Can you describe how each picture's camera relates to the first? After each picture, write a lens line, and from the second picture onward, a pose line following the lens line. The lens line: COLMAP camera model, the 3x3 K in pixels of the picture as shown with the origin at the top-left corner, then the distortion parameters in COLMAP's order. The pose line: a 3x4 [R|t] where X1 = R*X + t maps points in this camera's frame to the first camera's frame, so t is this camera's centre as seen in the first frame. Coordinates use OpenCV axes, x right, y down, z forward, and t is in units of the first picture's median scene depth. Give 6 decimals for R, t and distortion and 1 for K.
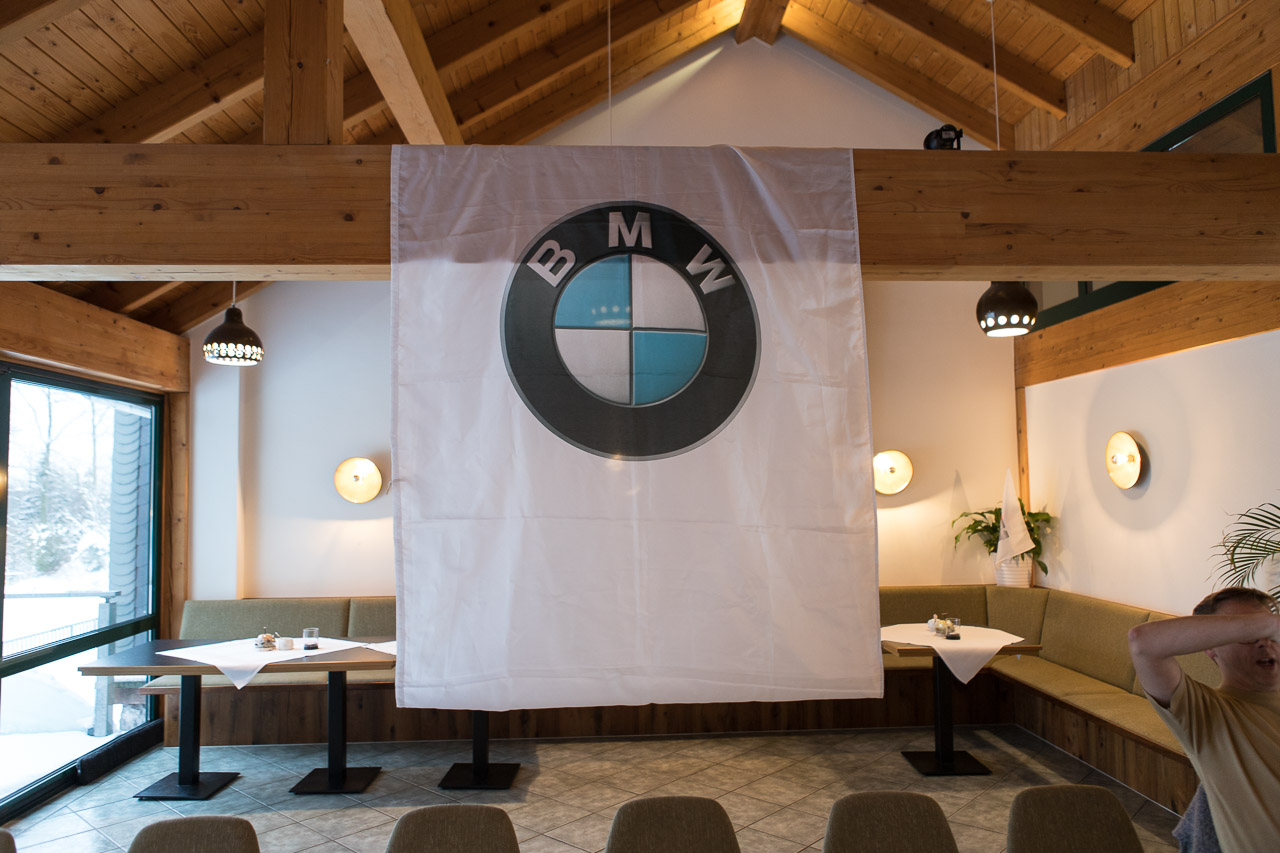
lens RADIAL K [[883.2, 0, 638.0], [0, 883.2, 428.5], [0, 0, 1]] dist [-0.026061, 0.014623]
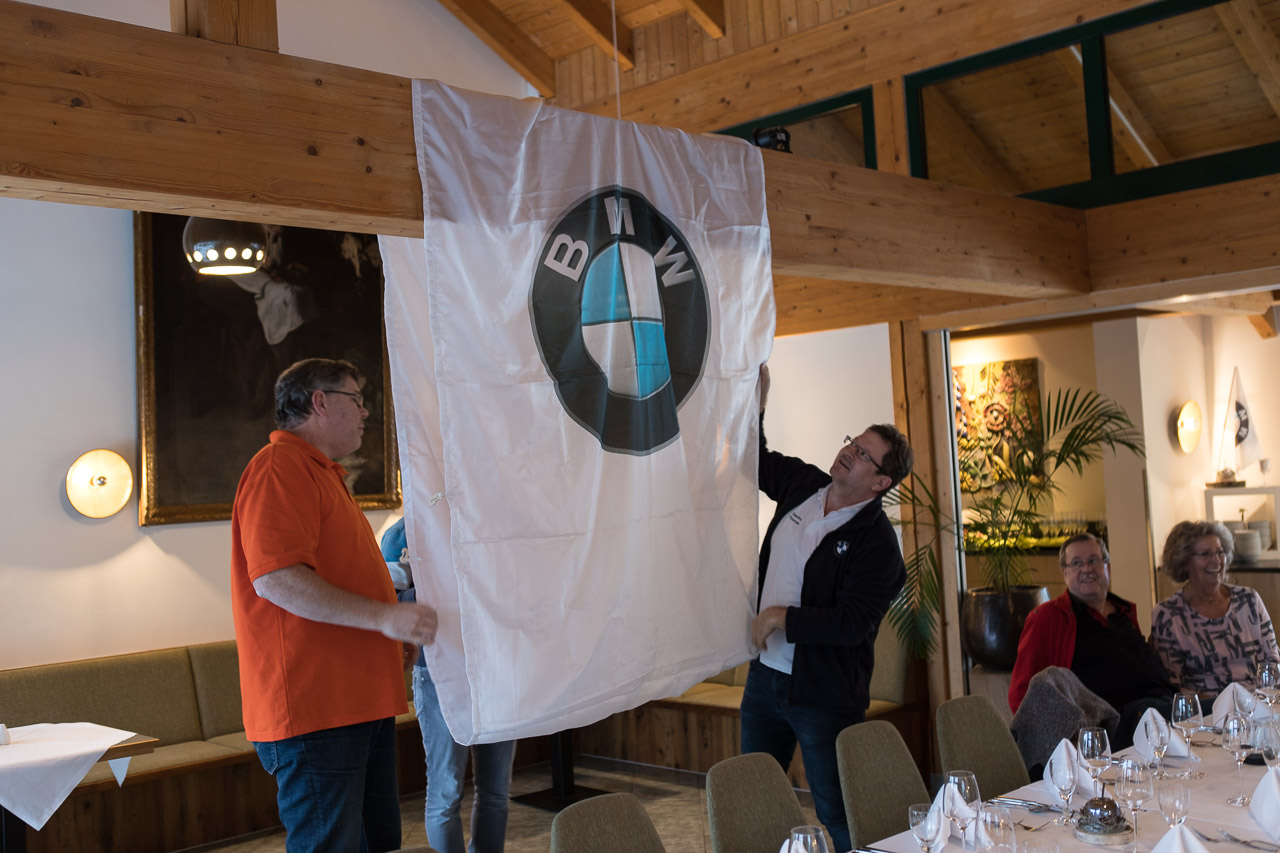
lens RADIAL K [[1393.9, 0, 640.0], [0, 1393.9, 424.7], [0, 0, 1]] dist [-0.012322, 0.000000]
pose [[0.744201, -0.004936, 0.667938, -0.582761], [0.001712, 0.999984, 0.005483, 0.002458], [-0.667954, -0.002937, 0.744197, -0.089853]]
